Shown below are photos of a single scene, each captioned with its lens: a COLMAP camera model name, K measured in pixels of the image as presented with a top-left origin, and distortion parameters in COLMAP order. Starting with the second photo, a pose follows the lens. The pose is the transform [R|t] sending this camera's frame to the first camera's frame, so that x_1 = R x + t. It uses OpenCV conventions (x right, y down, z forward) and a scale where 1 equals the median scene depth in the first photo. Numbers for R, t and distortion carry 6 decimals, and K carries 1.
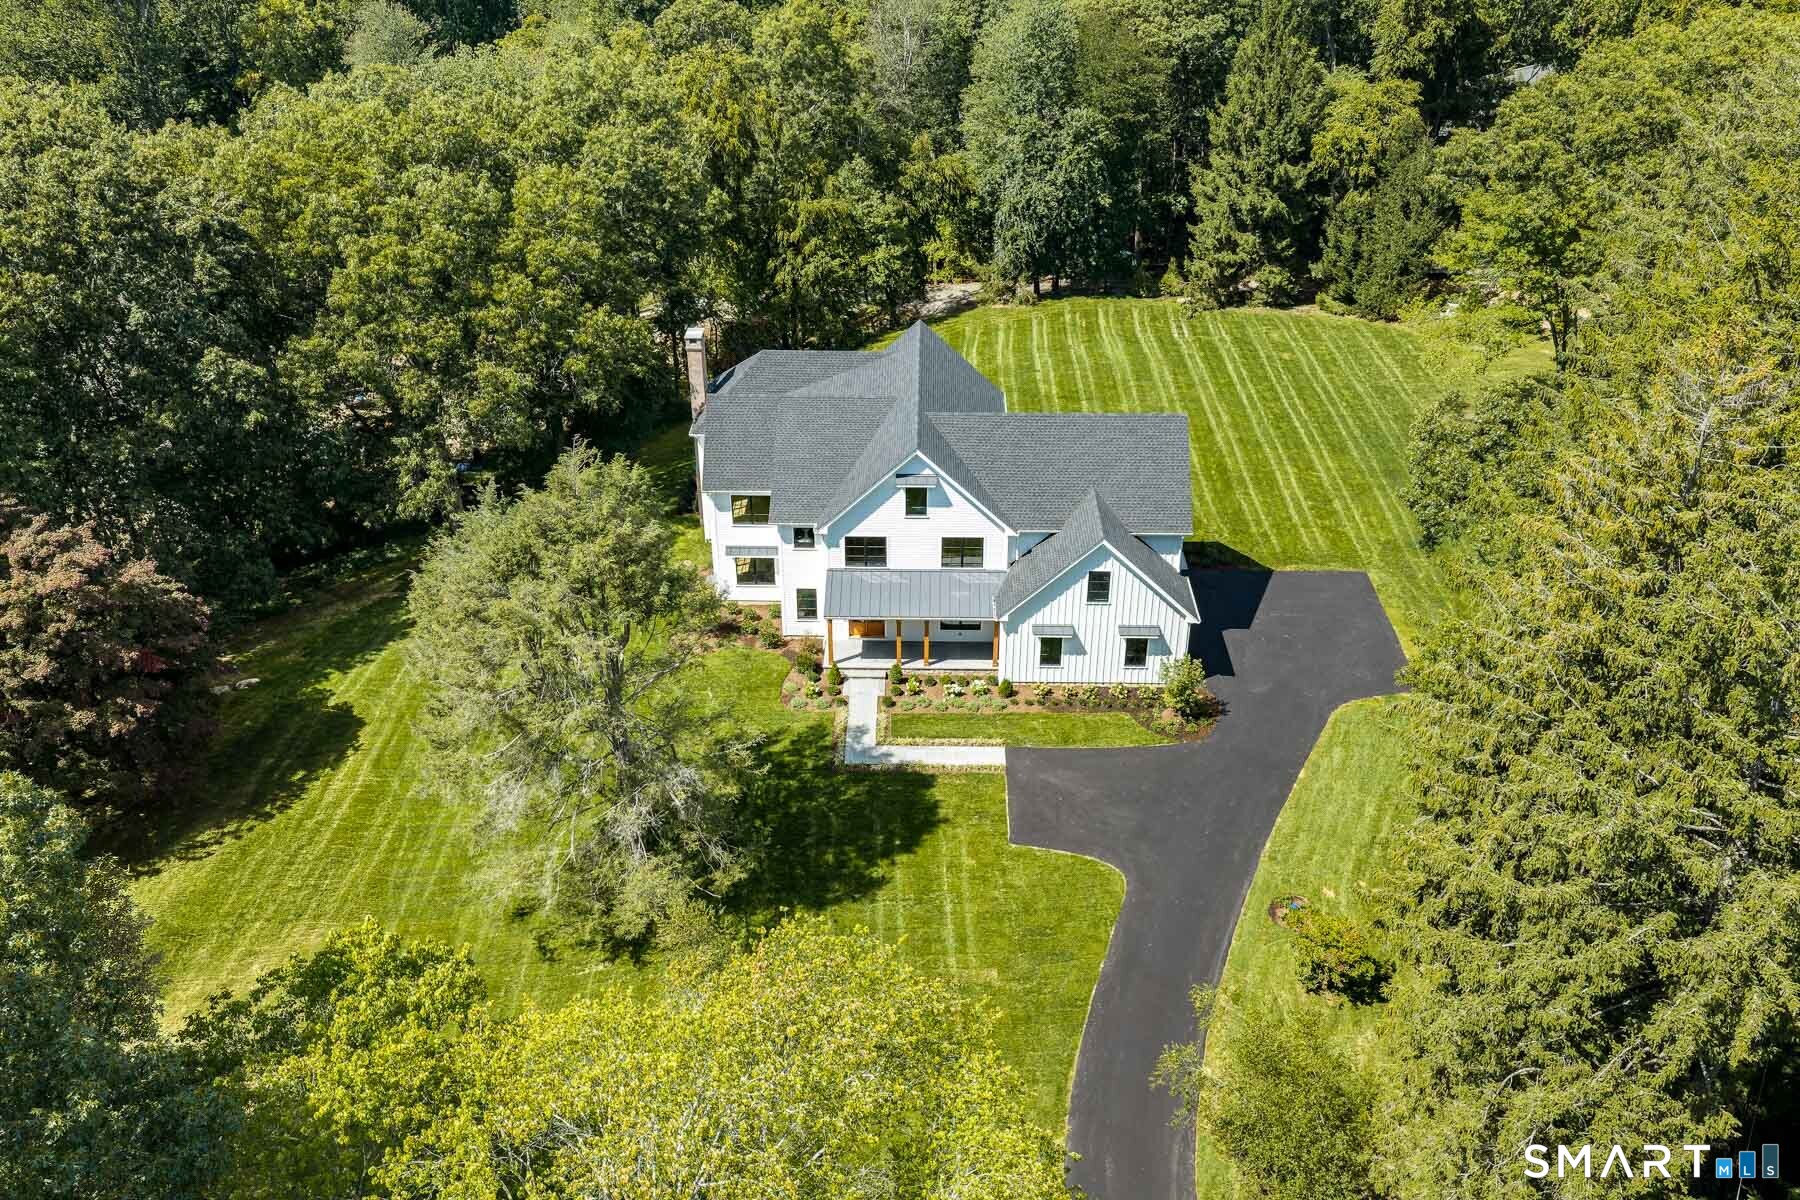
lens RADIAL K [[1443.0, 0, 900.0], [0, 1443.0, 600.0], [0, 0, 1]] dist [0.010375, 0.001487]
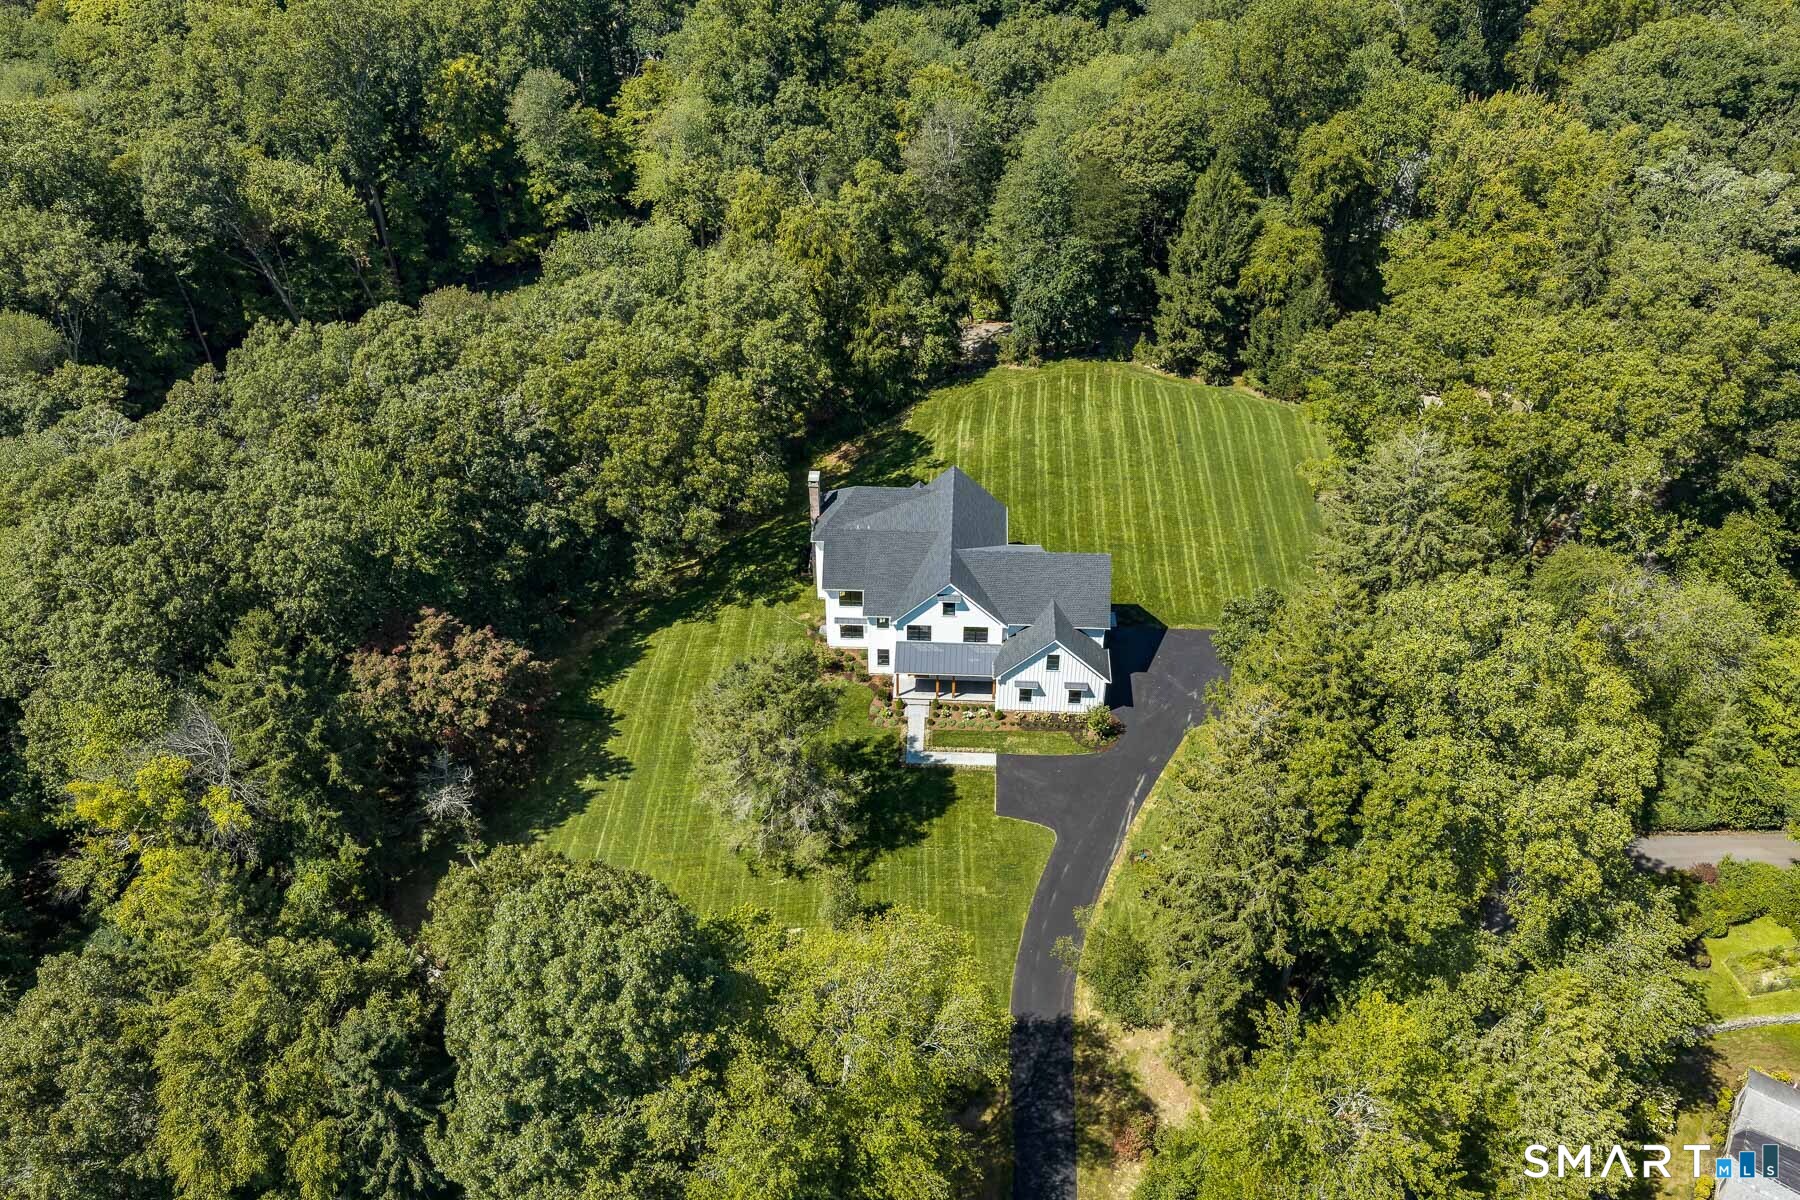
lens RADIAL K [[1443.0, 0, 900.0], [0, 1443.0, 600.0], [0, 0, 1]] dist [0.010375, 0.001487]
pose [[0.999571, 0.019207, -0.022094, -0.009228], [-0.015781, 0.989169, 0.145934, -0.315535], [0.024657, -0.145522, 0.989048, -0.673034]]
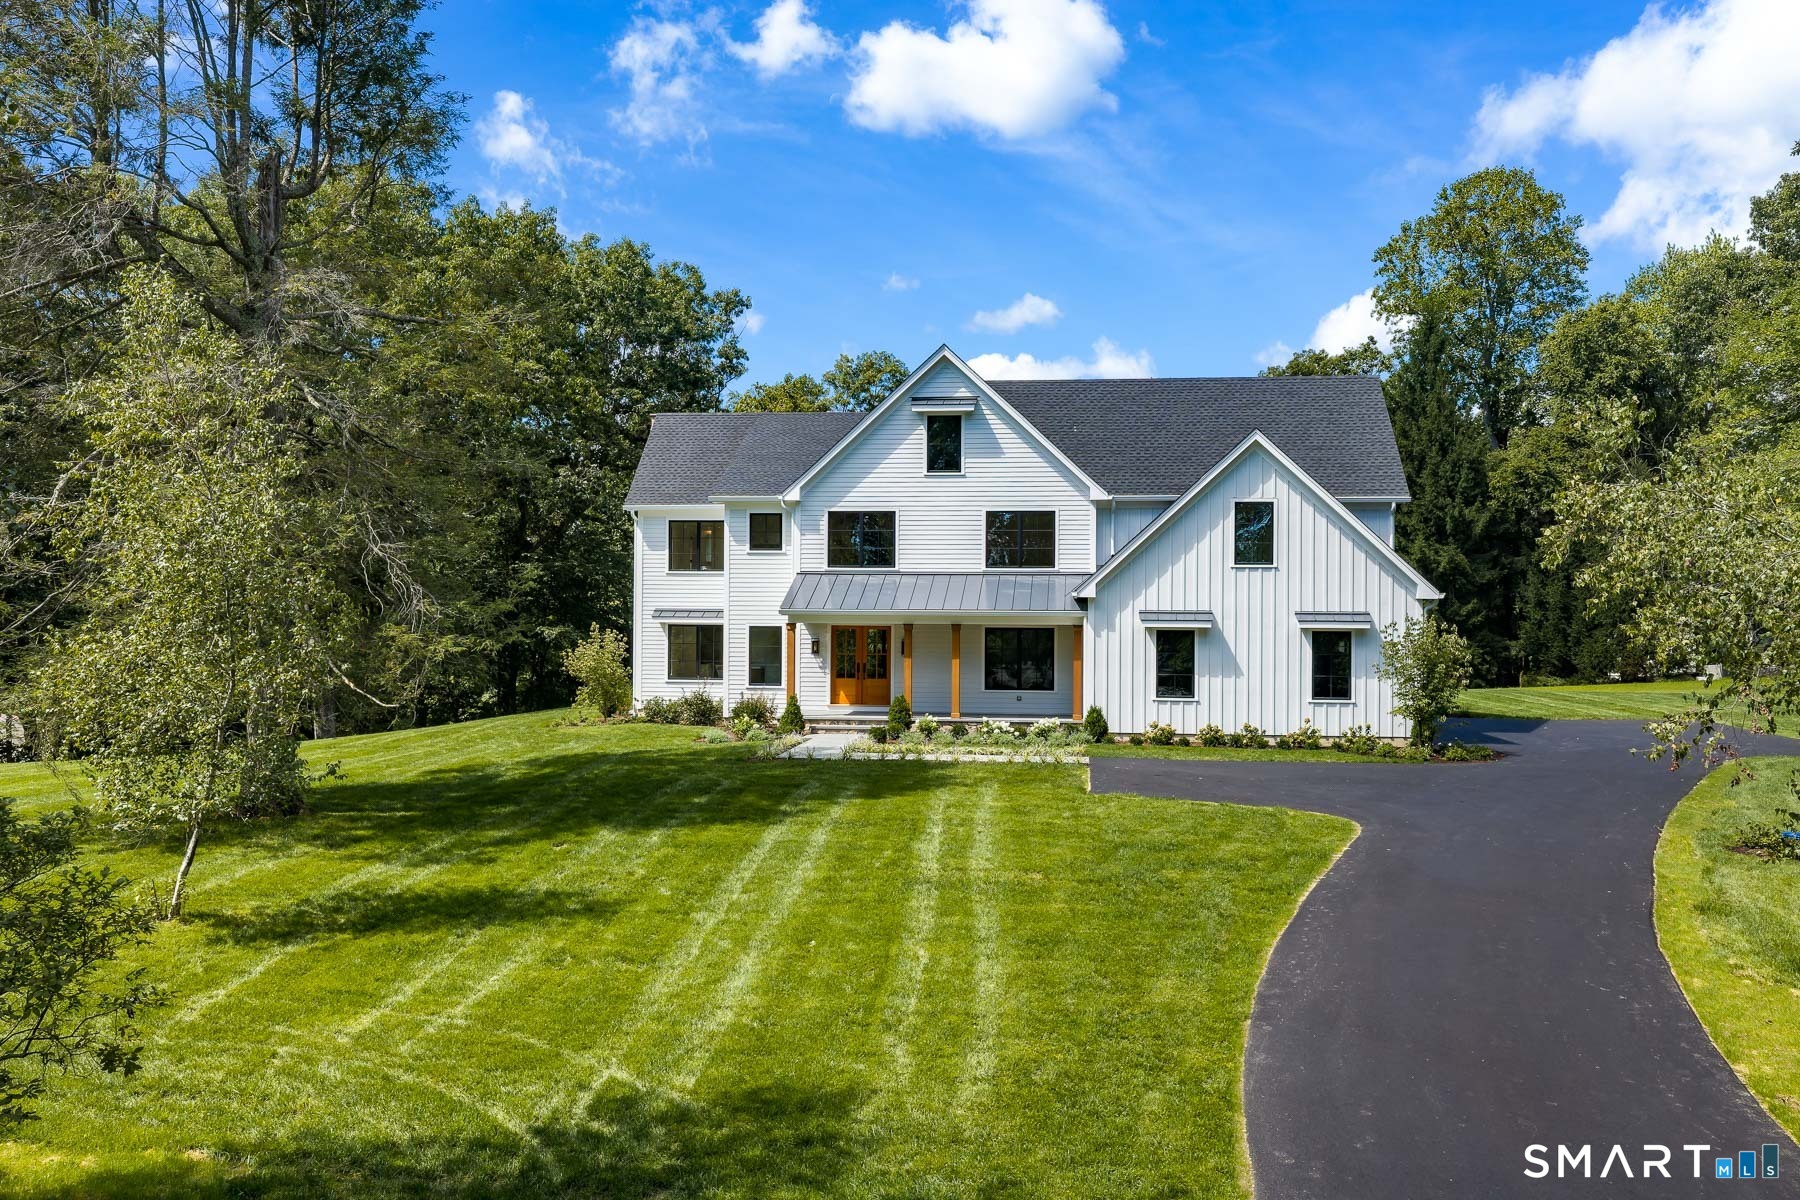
lens RADIAL K [[1443.0, 0, 900.0], [0, 1443.0, 600.0], [0, 0, 1]] dist [0.010375, 0.001487]
pose [[0.995136, 0.008734, -0.098127, 0.051676], [-0.058467, 0.854038, -0.516914, 0.298347], [0.079289, 0.520137, 0.850394, 0.488941]]
